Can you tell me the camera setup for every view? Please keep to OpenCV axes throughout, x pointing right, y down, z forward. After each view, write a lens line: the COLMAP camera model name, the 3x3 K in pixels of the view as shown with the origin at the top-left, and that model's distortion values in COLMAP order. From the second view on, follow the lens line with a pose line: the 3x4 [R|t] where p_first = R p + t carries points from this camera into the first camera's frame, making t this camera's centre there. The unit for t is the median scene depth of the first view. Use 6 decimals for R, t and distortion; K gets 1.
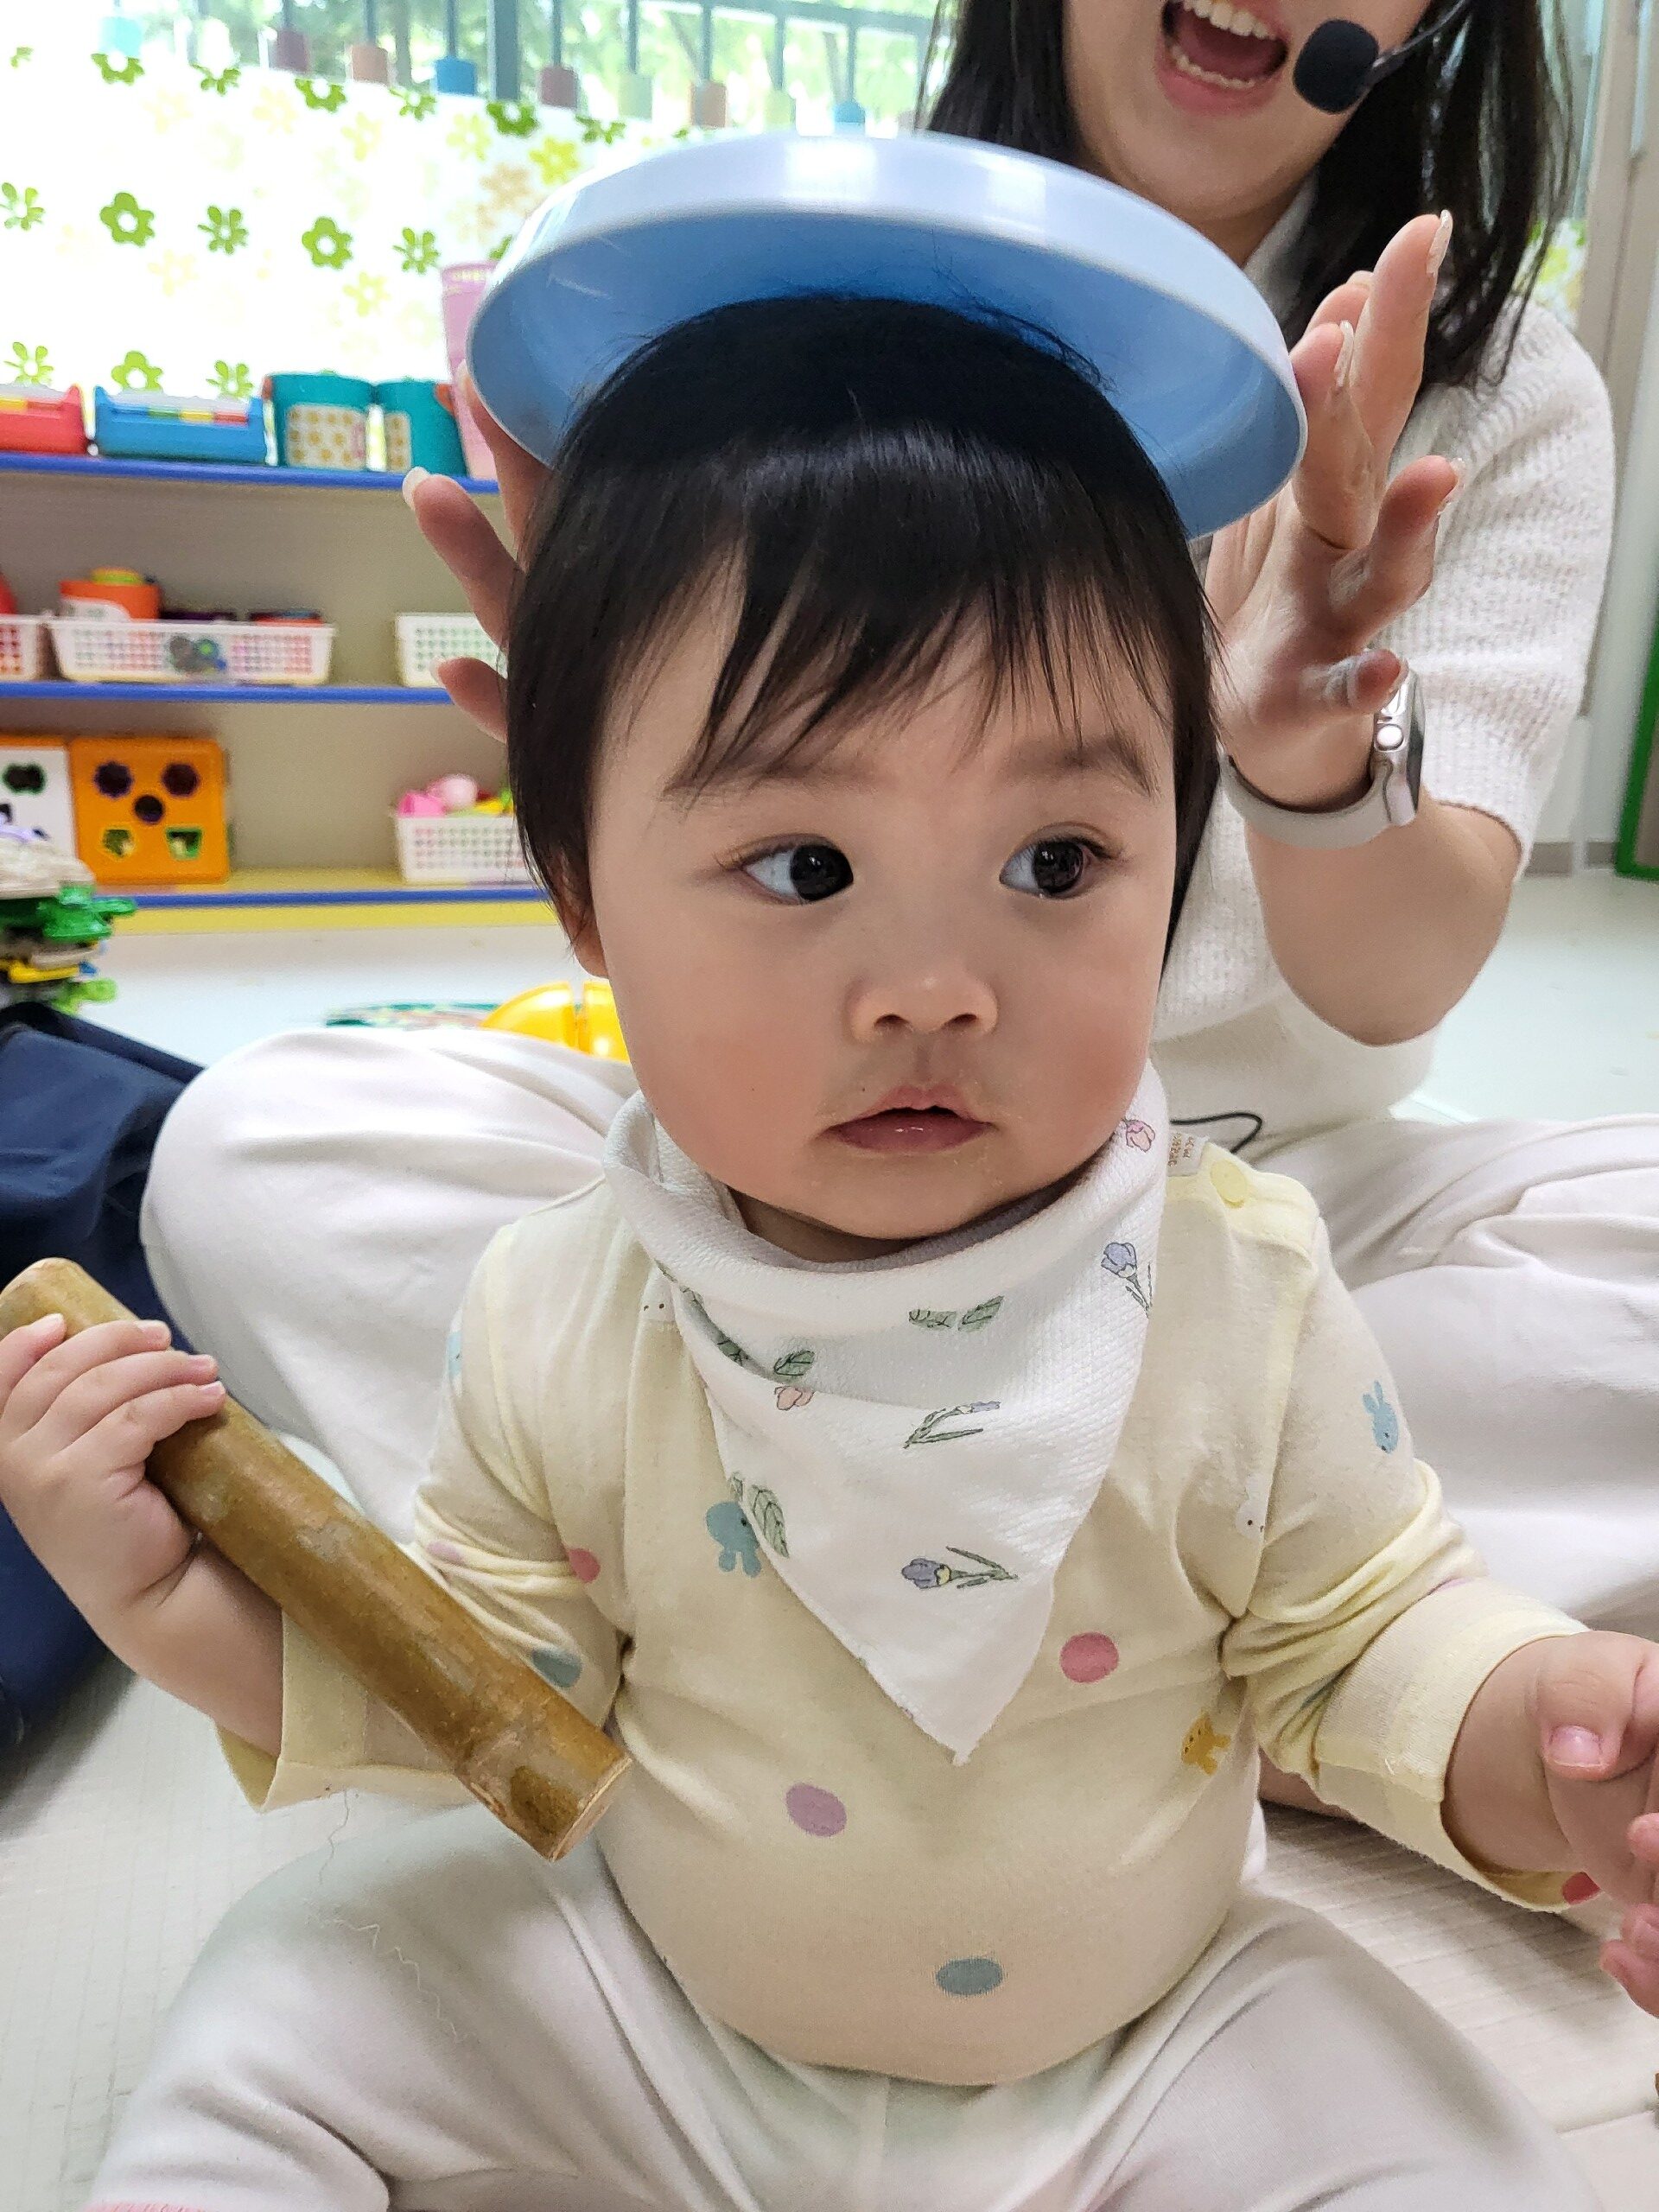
lens RADIAL K [[1228.8, 0, 829.5], [0, 1228.8, 1106.0], [0, 0, 1]] dist [-0.105660, 0.029557]
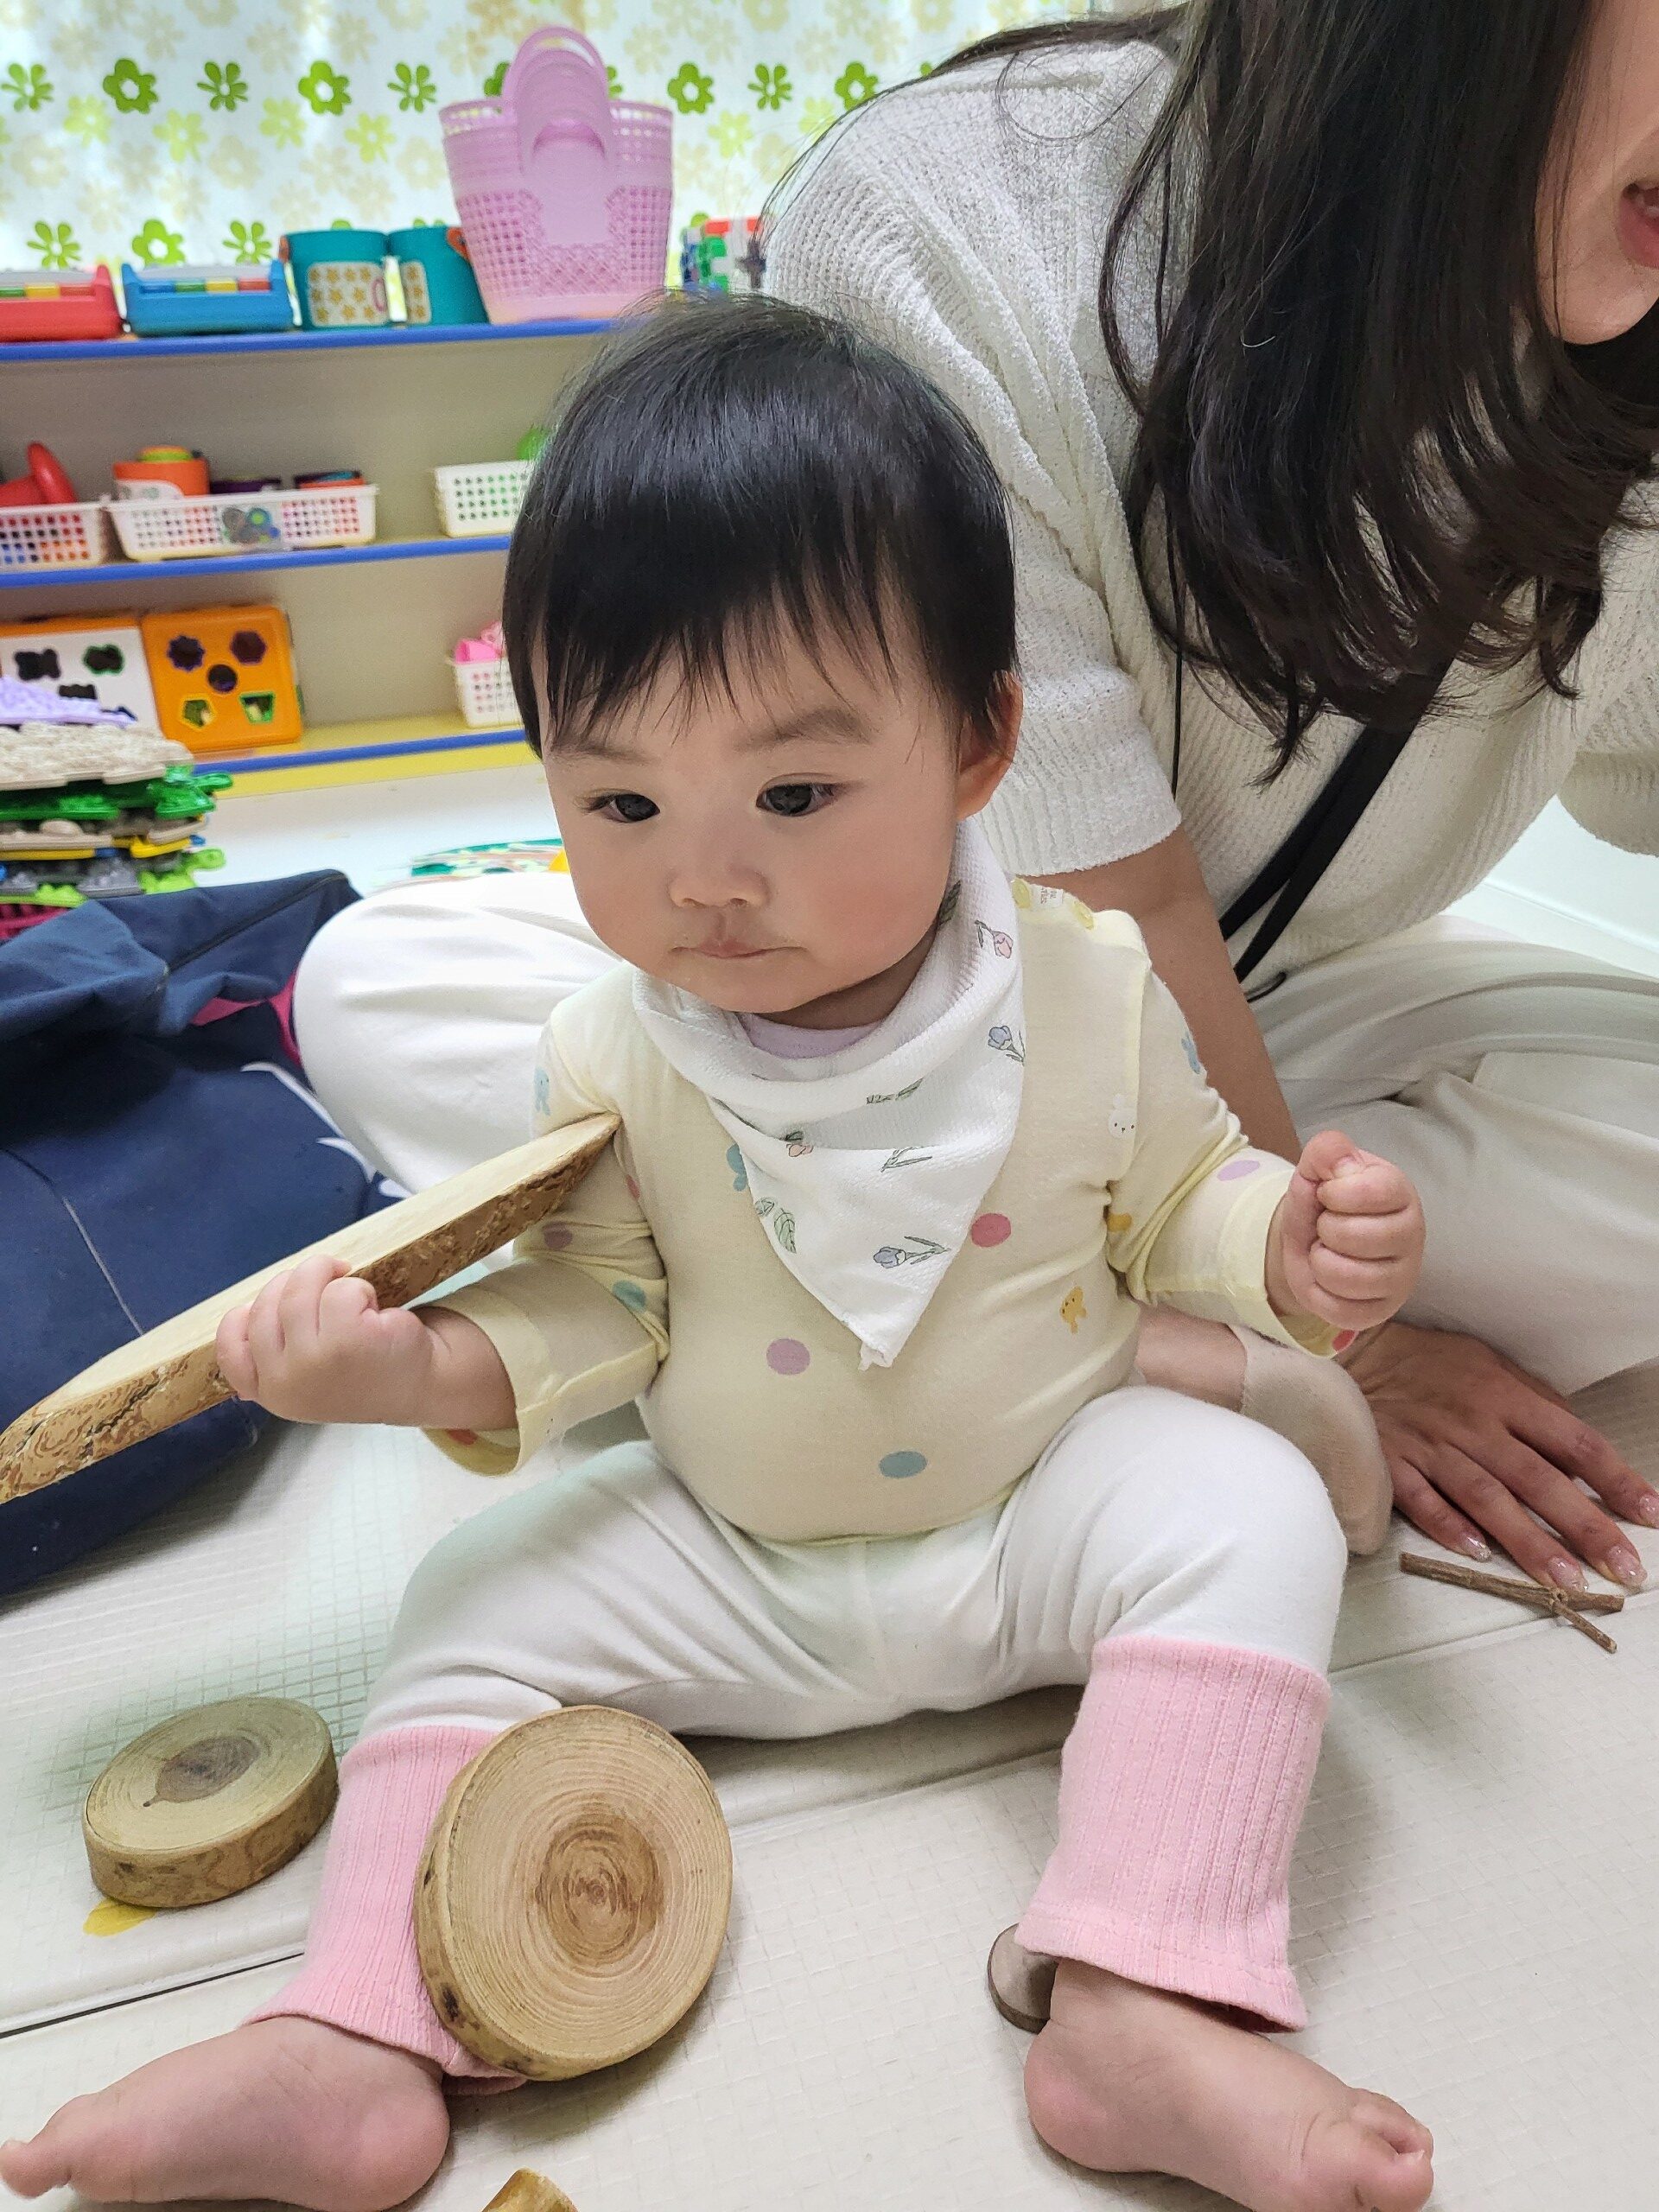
lens RADIAL K [[1419.0, 0, 829.5], [0, 1419.0, 1106.0], [0, 0, 1]] dist [-0.077370, 0.000786]
pose [[0.992685, -0.053977, -0.107993, 0.075650], [0.067913, 0.989206, 0.129840, 0.001458], [0.099819, -0.136224, 0.985636, -0.220793]]
